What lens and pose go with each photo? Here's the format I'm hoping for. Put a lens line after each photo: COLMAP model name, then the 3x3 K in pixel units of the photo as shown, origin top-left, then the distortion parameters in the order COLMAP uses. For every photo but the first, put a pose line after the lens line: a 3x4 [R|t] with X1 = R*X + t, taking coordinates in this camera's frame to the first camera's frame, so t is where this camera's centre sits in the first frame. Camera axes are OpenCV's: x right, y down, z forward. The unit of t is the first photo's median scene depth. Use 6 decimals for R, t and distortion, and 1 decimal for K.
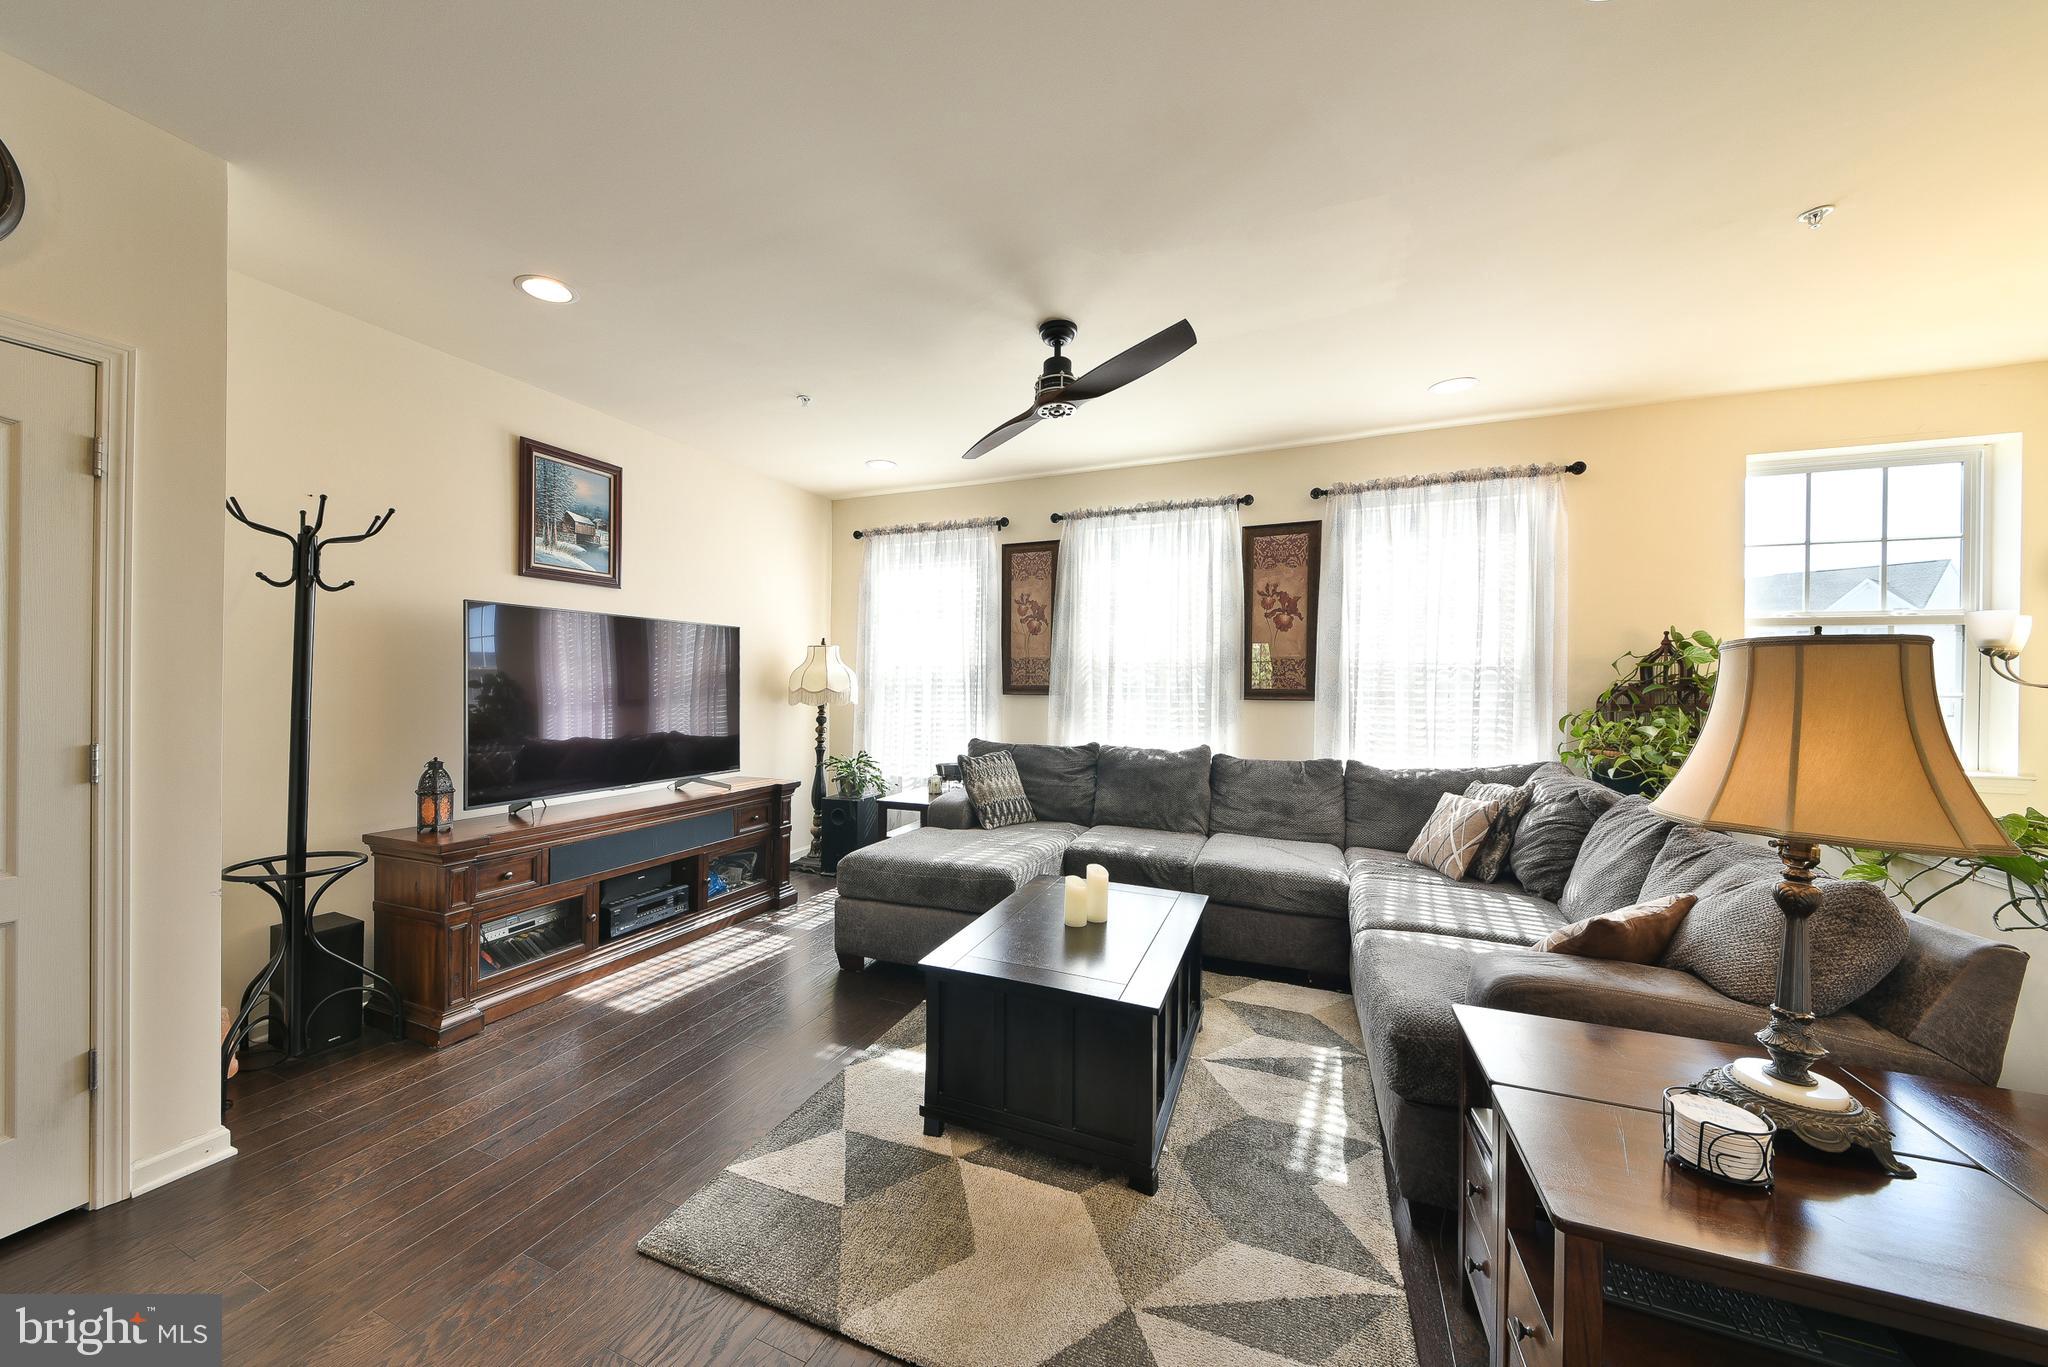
lens RADIAL K [[731.4, 0, 975.0], [0, 731.4, 691.0], [0, 0, 1]] dist [0.018340, -0.006984]
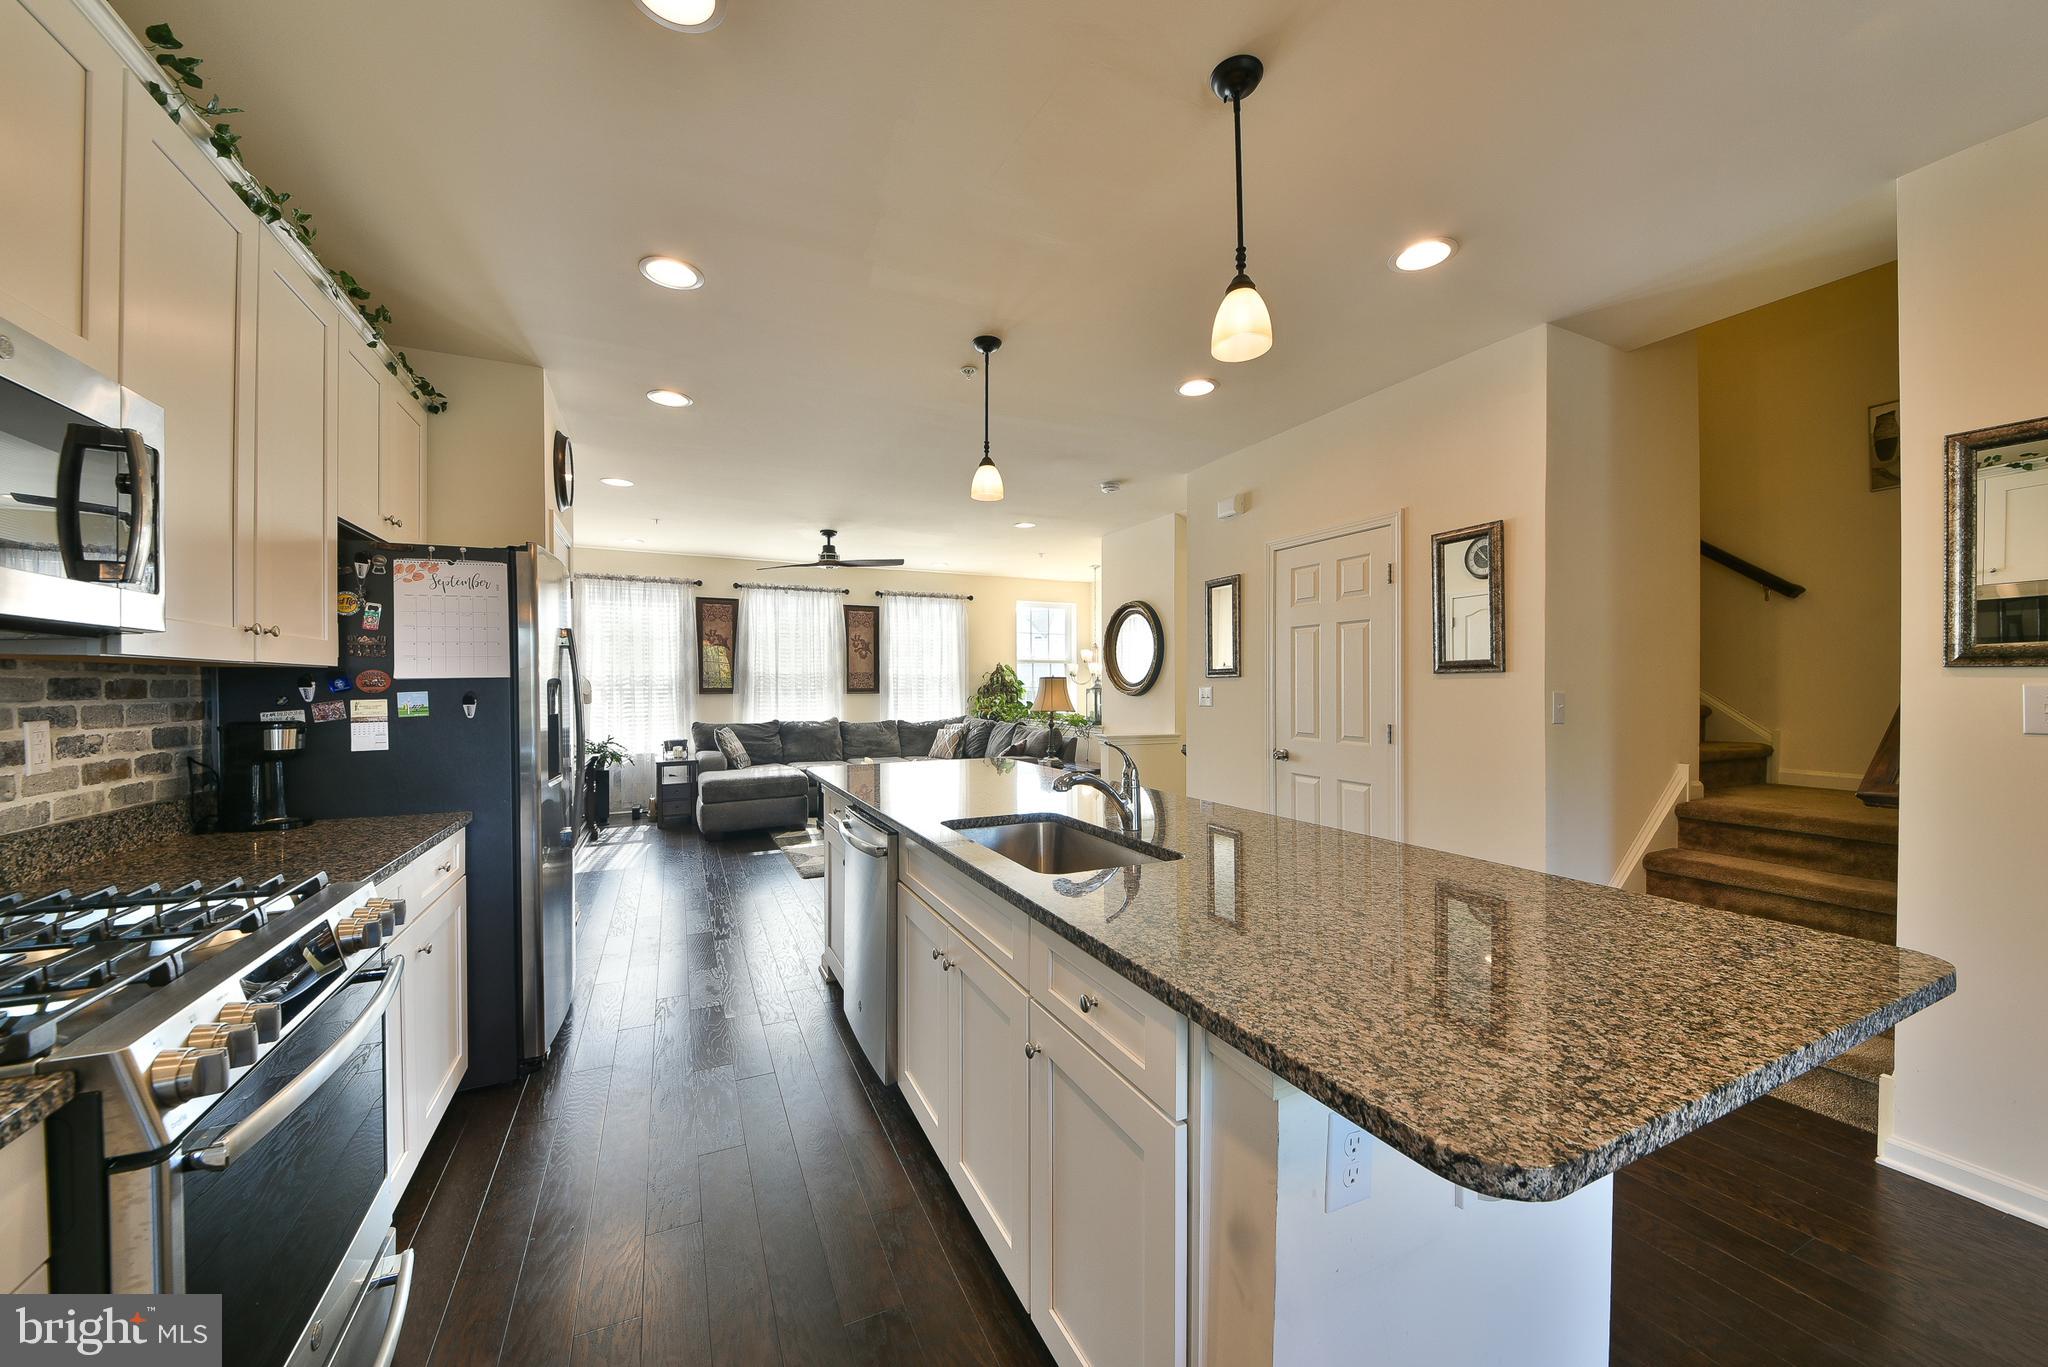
lens RADIAL K [[731.4, 0, 1025.6], [0, 731.4, 700.4], [0, 0, 1]] dist [0.018340, -0.006984]
pose [[0.634226, -0.025682, 0.772721, -0.910626], [0.015124, 0.999669, 0.020812, -0.004022], [-0.773000, -0.001513, 0.634404, -0.660413]]
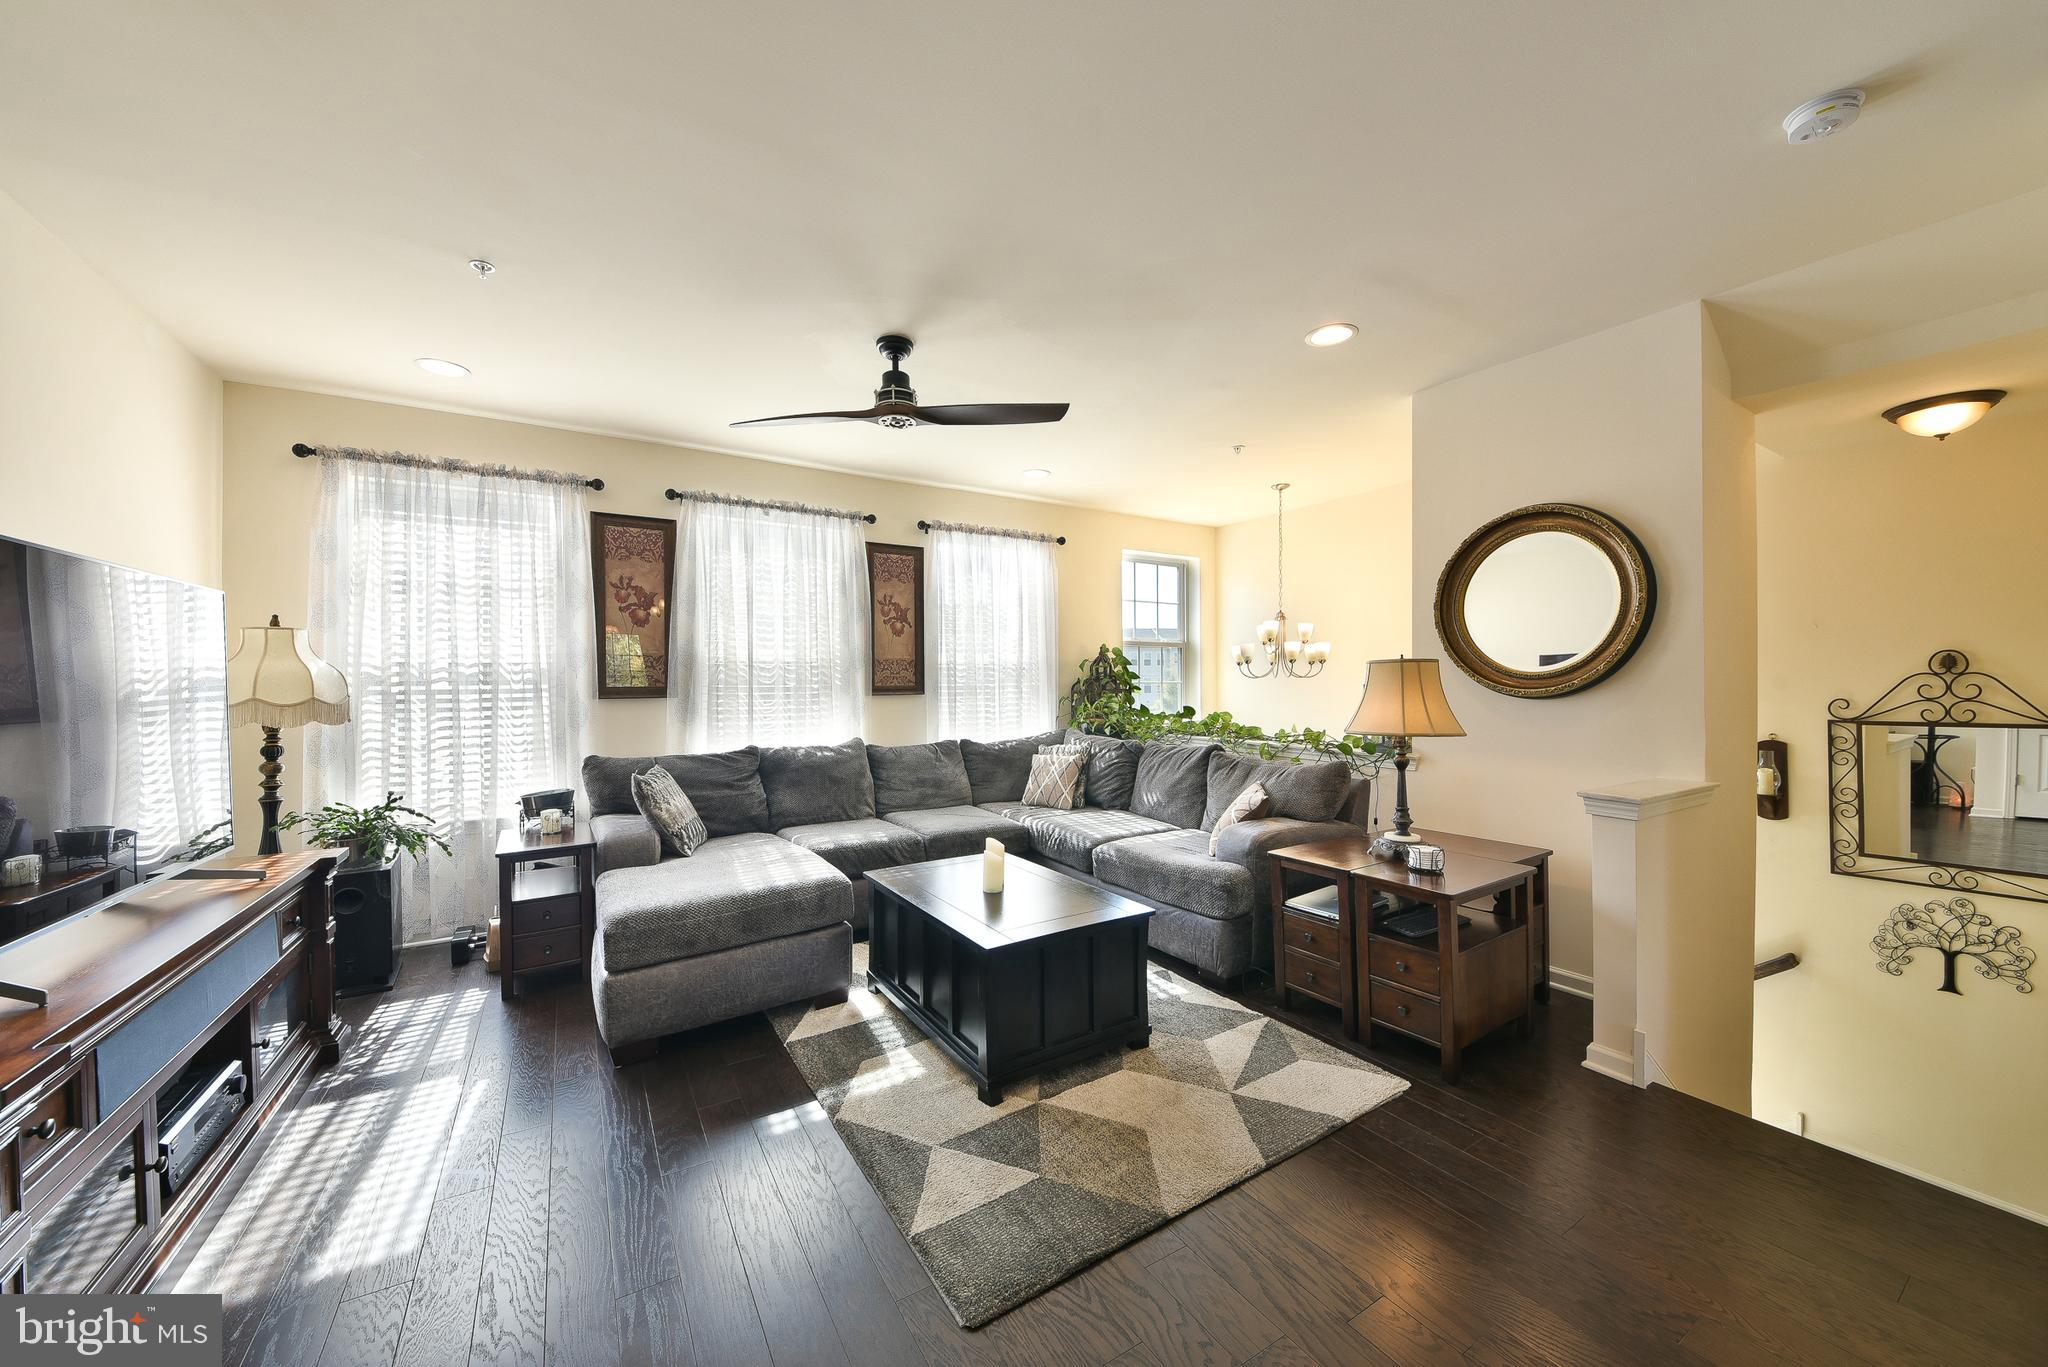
lens RADIAL K [[731.4, 0, 1032.5], [0, 731.4, 693.2], [0, 0, 1]] dist [0.018340, -0.006984]
pose [[0.546464, -0.026388, 0.837067, -0.476606], [0.020600, 0.999625, 0.018065, -0.007686], [-0.837230, 0.007372, 0.546802, 0.191055]]
